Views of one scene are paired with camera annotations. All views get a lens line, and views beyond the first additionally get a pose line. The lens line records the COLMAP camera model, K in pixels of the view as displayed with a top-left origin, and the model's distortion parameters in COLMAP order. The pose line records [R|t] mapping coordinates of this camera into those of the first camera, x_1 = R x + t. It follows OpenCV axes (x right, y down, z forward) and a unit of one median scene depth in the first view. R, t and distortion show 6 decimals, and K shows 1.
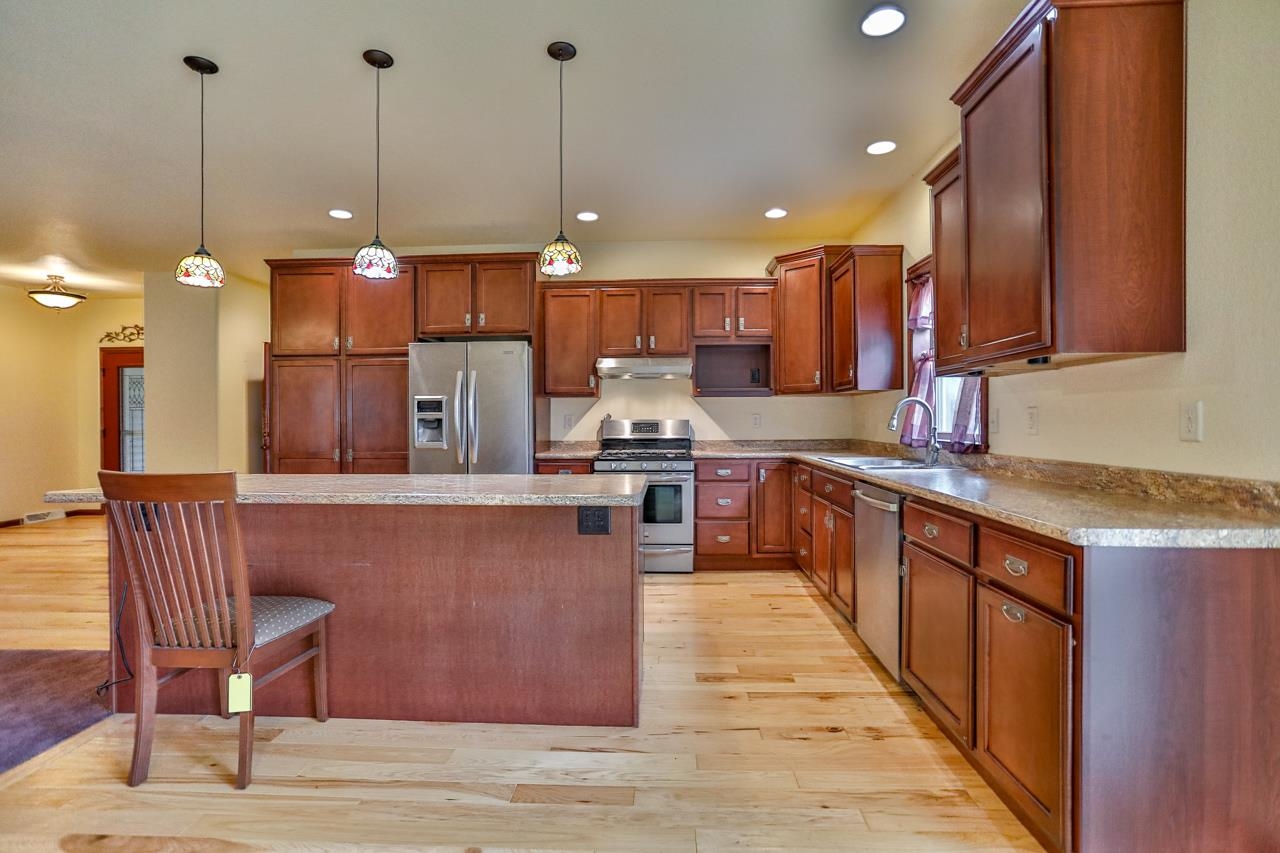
lens RADIAL K [[665.3, 0, 680.8], [0, 665.3, 429.3], [0, 0, 1]] dist [-0.069602, 0.036351]
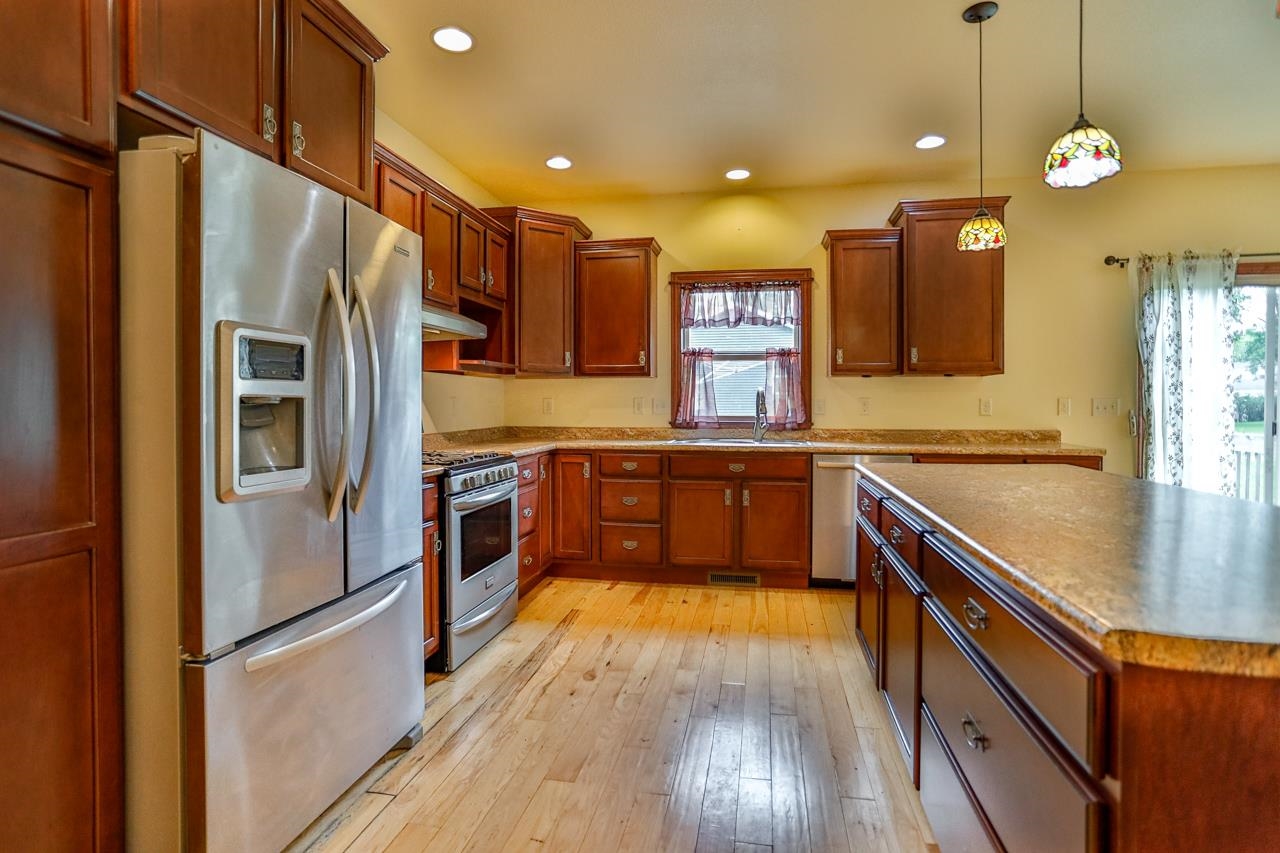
lens RADIAL K [[653.2, 0, 635.7], [0, 653.2, 414.2], [0, 0, 1]] dist [-0.031380, 0.034633]
pose [[0.130813, -0.011377, 0.991342, -0.635388], [0.012203, 0.999877, 0.009865, -0.009036], [-0.991332, 0.010807, 0.130936, 0.748935]]
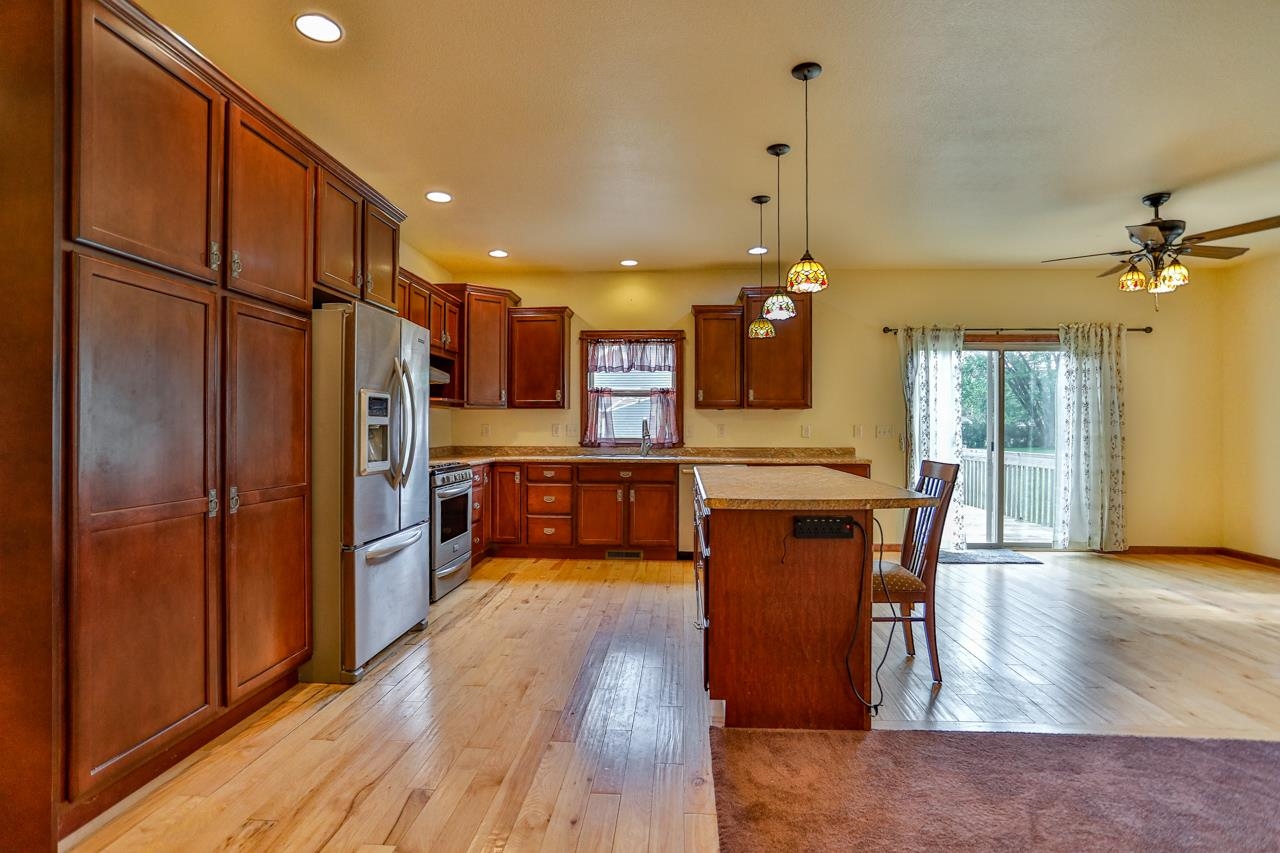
lens RADIAL K [[678.0, 0, 646.8], [0, 678.0, 429.1], [0, 0, 1]] dist [0.000084, 0.000717]
pose [[-0.010990, 0.004069, 0.999931, -0.998190], [0.010813, 0.999934, -0.003950, -0.007233], [-0.999881, 0.010769, -0.011033, 0.708139]]
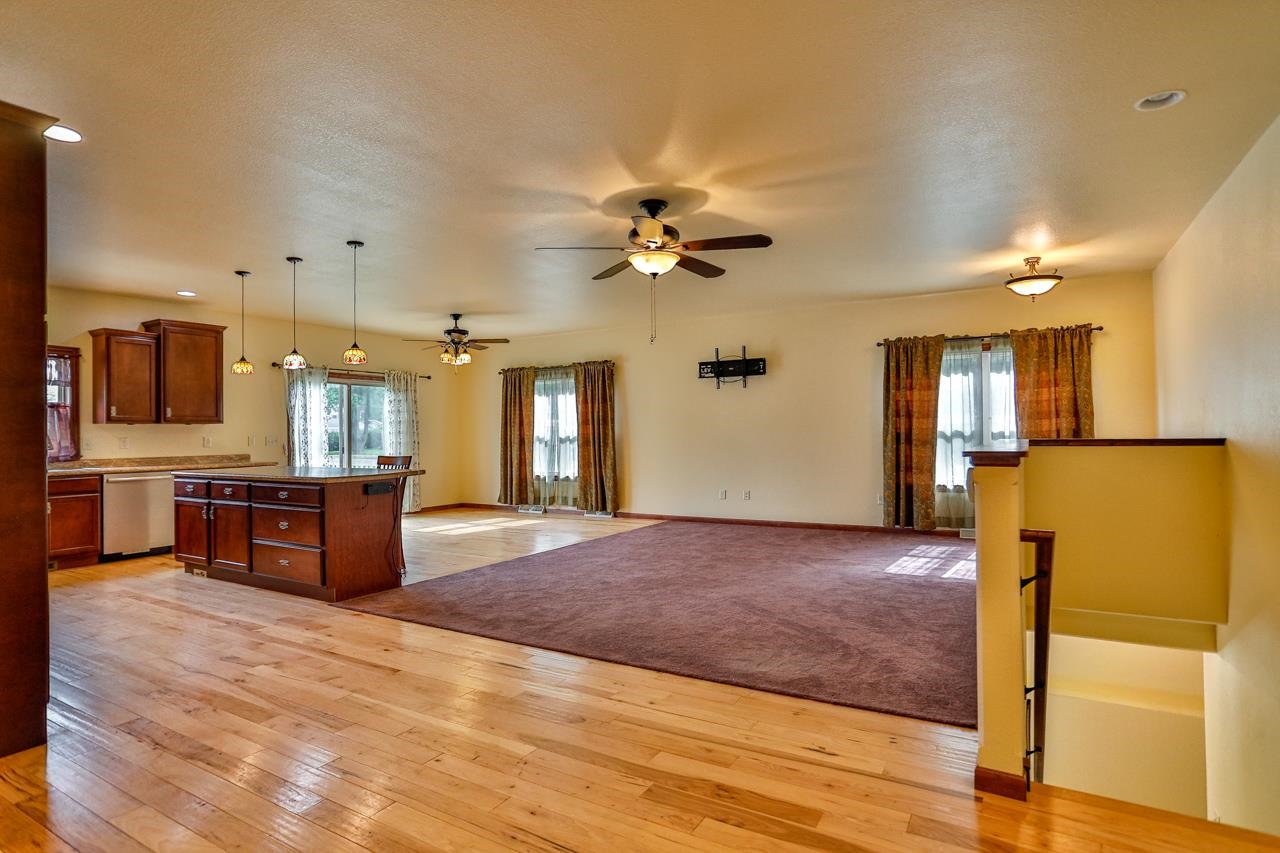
lens RADIAL K [[611.7, 0, 730.4], [0, 611.7, 432.9], [0, 0, 1]] dist [-0.024634, -0.000614]
pose [[-0.939240, 0.017477, 0.342815, -1.308906], [0.021988, 0.999715, 0.009277, -0.012757], [-0.342555, 0.016251, -0.939357, 1.279115]]
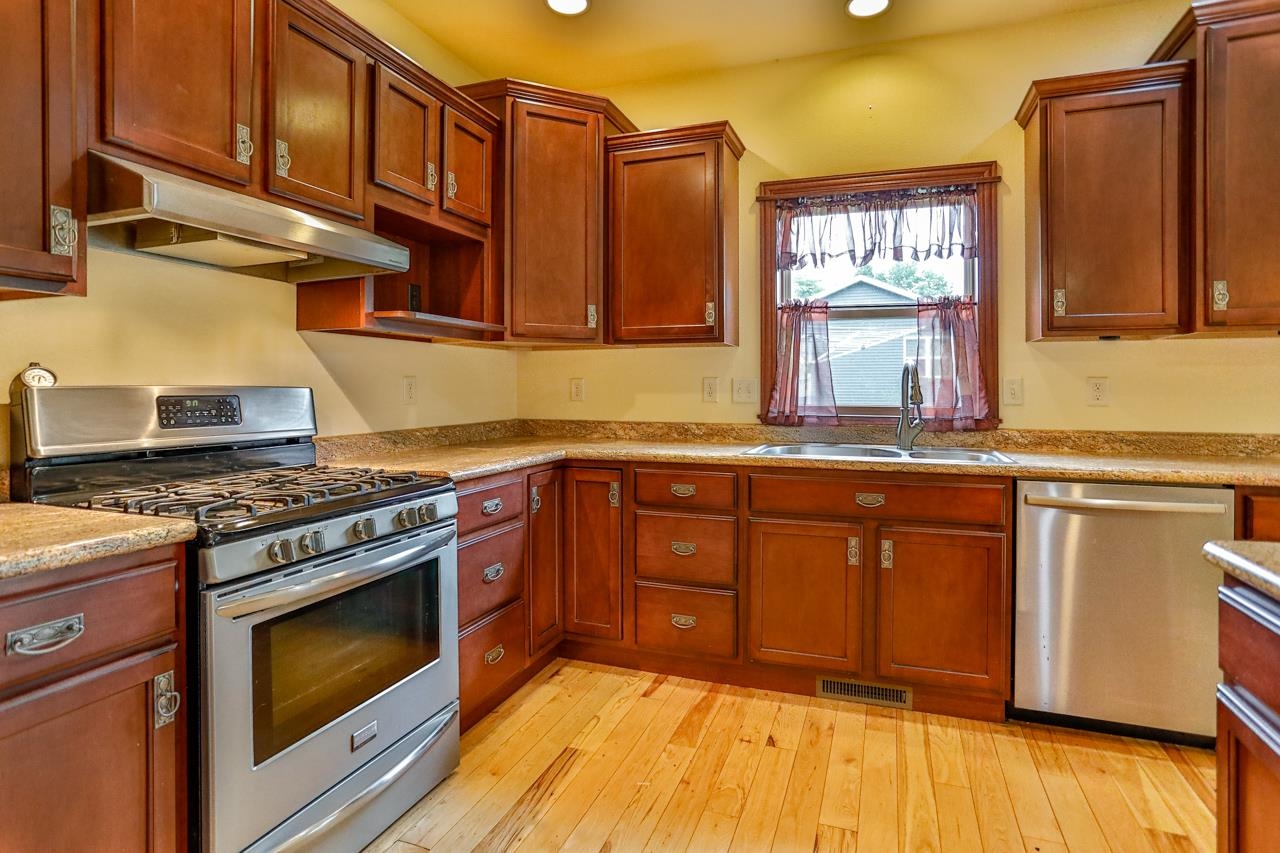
lens RADIAL K [[655.6, 0, 625.9], [0, 655.6, 381.4], [0, 0, 1]] dist [-0.056298, 0.036610]
pose [[0.320119, 0.012129, 0.947300, -0.311156], [0.009714, 0.999823, -0.016084, -0.010599], [-0.947328, 0.014351, 0.319944, 0.746348]]
